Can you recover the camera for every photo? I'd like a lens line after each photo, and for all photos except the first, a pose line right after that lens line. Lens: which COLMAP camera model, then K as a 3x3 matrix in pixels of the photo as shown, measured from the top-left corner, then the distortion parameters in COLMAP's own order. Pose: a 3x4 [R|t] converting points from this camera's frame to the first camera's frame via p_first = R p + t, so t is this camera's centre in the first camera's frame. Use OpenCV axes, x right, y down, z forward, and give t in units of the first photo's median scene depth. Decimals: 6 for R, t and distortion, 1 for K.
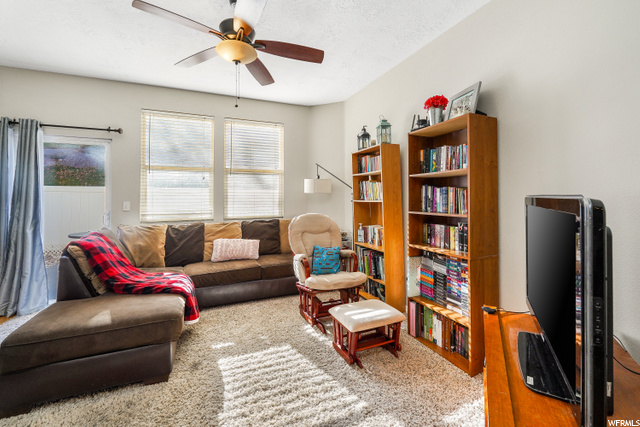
lens RADIAL K [[264.0, 0, 323.3], [0, 264.0, 197.8], [0, 0, 1]] dist [-0.004184, -0.002675]
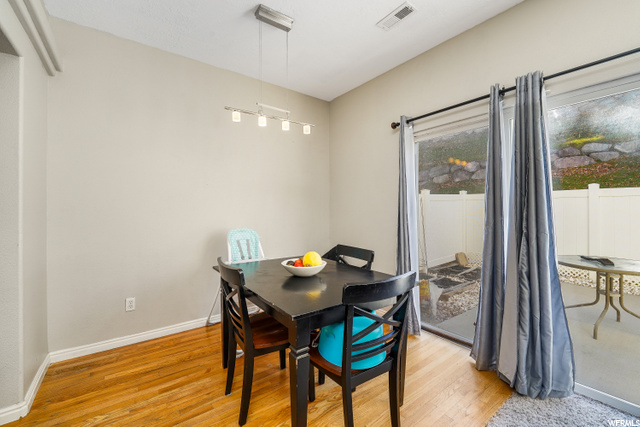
lens RADIAL K [[264.0, 0, 321.6], [0, 264.0, 209.1], [0, 0, 1]] dist [-0.004184, -0.002675]
pose [[0.232059, 0.002785, -0.972698, -0.565604], [0.002325, 0.999991, 0.003418, 0.012560], [0.972699, -0.003054, 0.232051, 0.341607]]
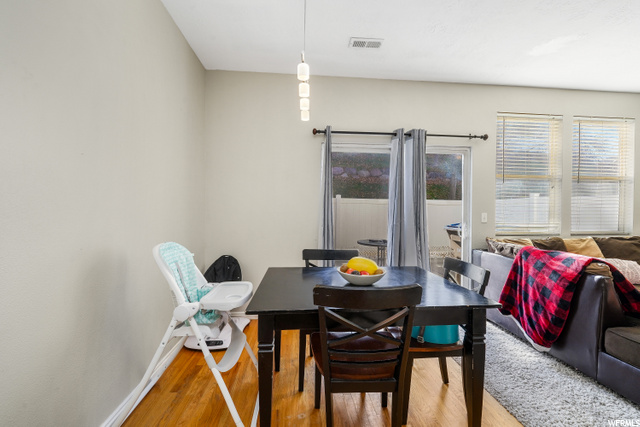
lens RADIAL K [[264.0, 0, 317.8], [0, 264.0, 212.8], [0, 0, 1]] dist [-0.004184, -0.002675]
pose [[0.944583, 0.016051, -0.327881, -1.048373], [-0.011991, 0.999824, 0.014401, 0.010177], [0.328055, -0.009671, 0.944609, -0.096871]]
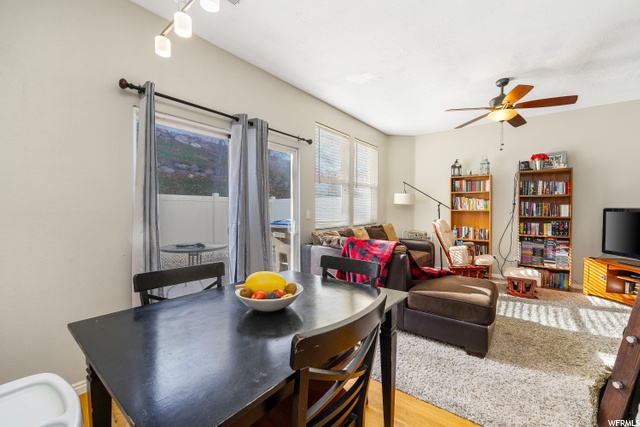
lens RADIAL K [[264.0, 0, 320.5], [0, 264.0, 215.1], [0, 0, 1]] dist [-0.004184, -0.002675]
pose [[0.882374, -0.003995, 0.470531, -1.257154], [-0.007860, 0.999699, 0.023228, 0.011077], [-0.470482, -0.024195, 0.882078, 0.054194]]
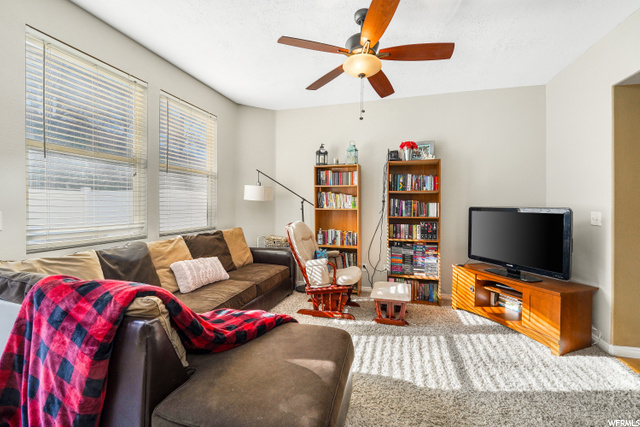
lens RADIAL K [[264.0, 0, 321.5], [0, 264.0, 208.7], [0, 0, 1]] dist [-0.004184, -0.002675]
pose [[0.644145, 0.001564, 0.764901, -0.757846], [-0.010071, 0.999929, 0.006436, 0.003366], [-0.764837, -0.011849, 0.644115, 0.265212]]
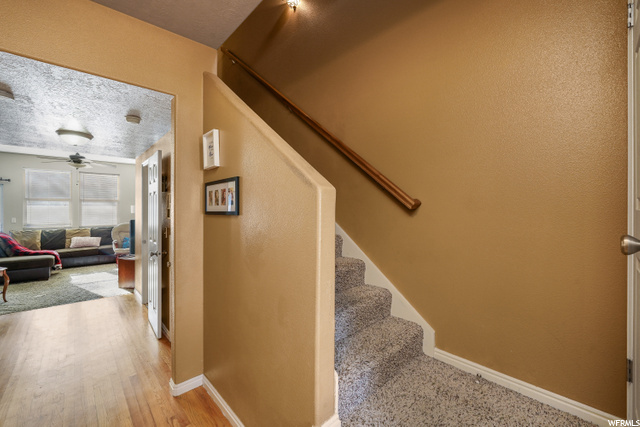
lens RADIAL K [[264.0, 0, 321.8], [0, 264.0, 216.2], [0, 0, 1]] dist [-0.004184, -0.002675]
pose [[0.948656, 0.002712, 0.316299, 0.768249], [-0.010441, 0.999687, 0.022743, -0.065361], [-0.316138, -0.024878, 0.948387, -1.506459]]
